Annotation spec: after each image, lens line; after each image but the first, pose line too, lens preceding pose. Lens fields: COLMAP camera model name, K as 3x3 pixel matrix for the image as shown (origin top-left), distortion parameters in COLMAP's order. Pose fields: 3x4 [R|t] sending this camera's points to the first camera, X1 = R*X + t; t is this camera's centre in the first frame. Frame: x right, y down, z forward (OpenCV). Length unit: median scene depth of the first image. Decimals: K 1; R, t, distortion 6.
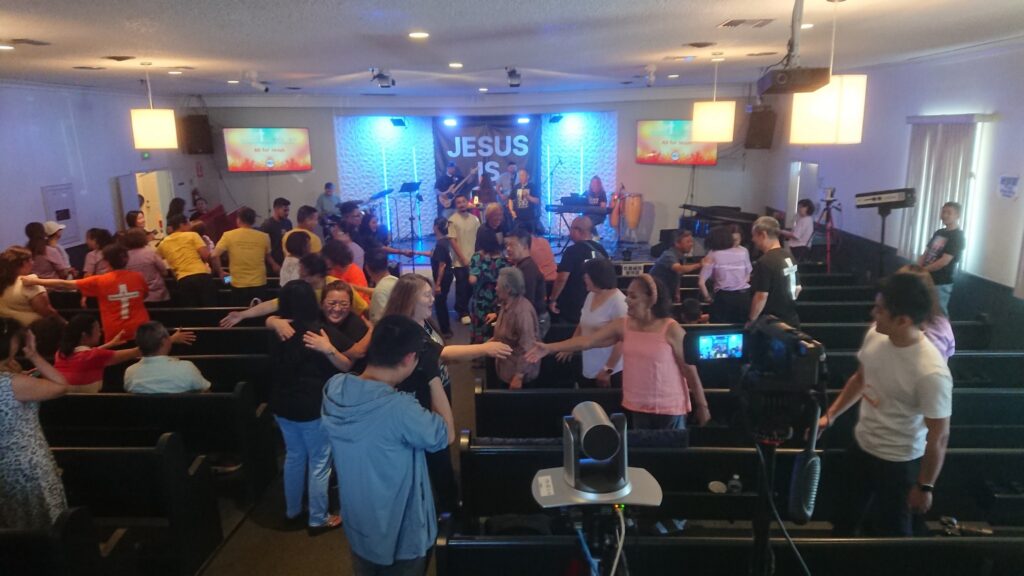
lens RADIAL K [[671.2, 0, 508.3], [0, 671.2, 286.5], [0, 0, 1]] dist [0.216946, -0.316829]
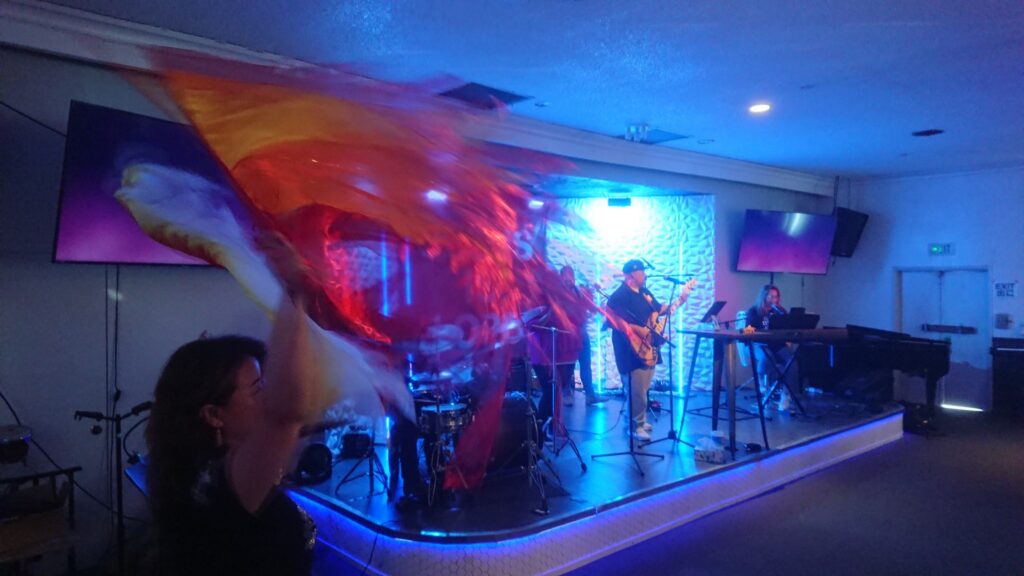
lens RADIAL K [[671.2, 0, 508.3], [0, 671.2, 286.5], [0, 0, 1]] dist [0.216946, -0.316829]
pose [[0.739369, 0.008152, 0.673251, -0.428817], [0.138869, 0.976581, -0.164331, -0.083950], [-0.658824, 0.214995, 0.720921, 0.646463]]
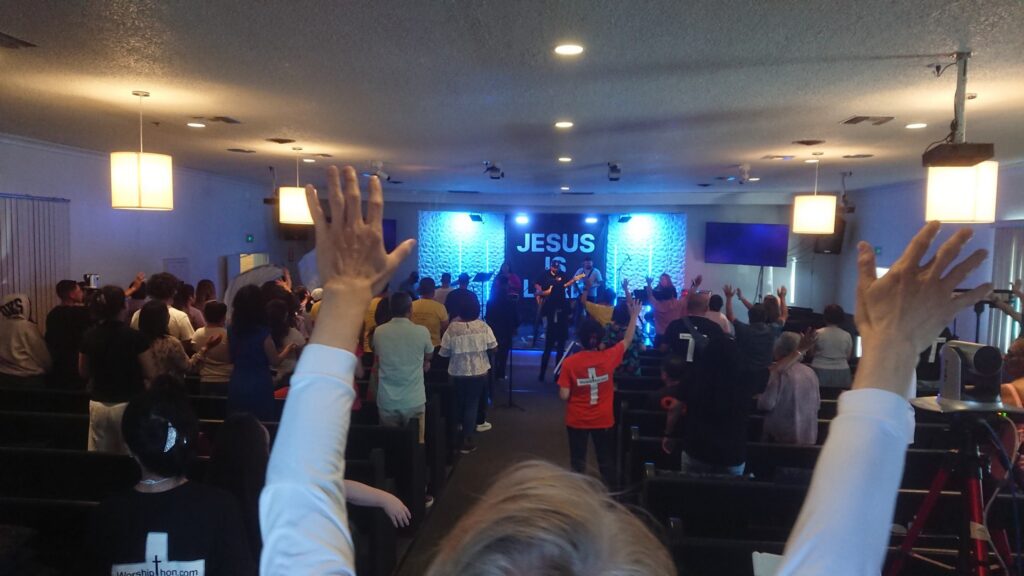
lens RADIAL K [[671.2, 0, 508.3], [0, 671.2, 286.5], [0, 0, 1]] dist [0.216946, -0.316829]
pose [[0.998270, 0.040393, -0.042718, -0.062422], [-0.046631, 0.986514, -0.156893, 0.030445], [0.035805, 0.158614, 0.986691, -0.027013]]
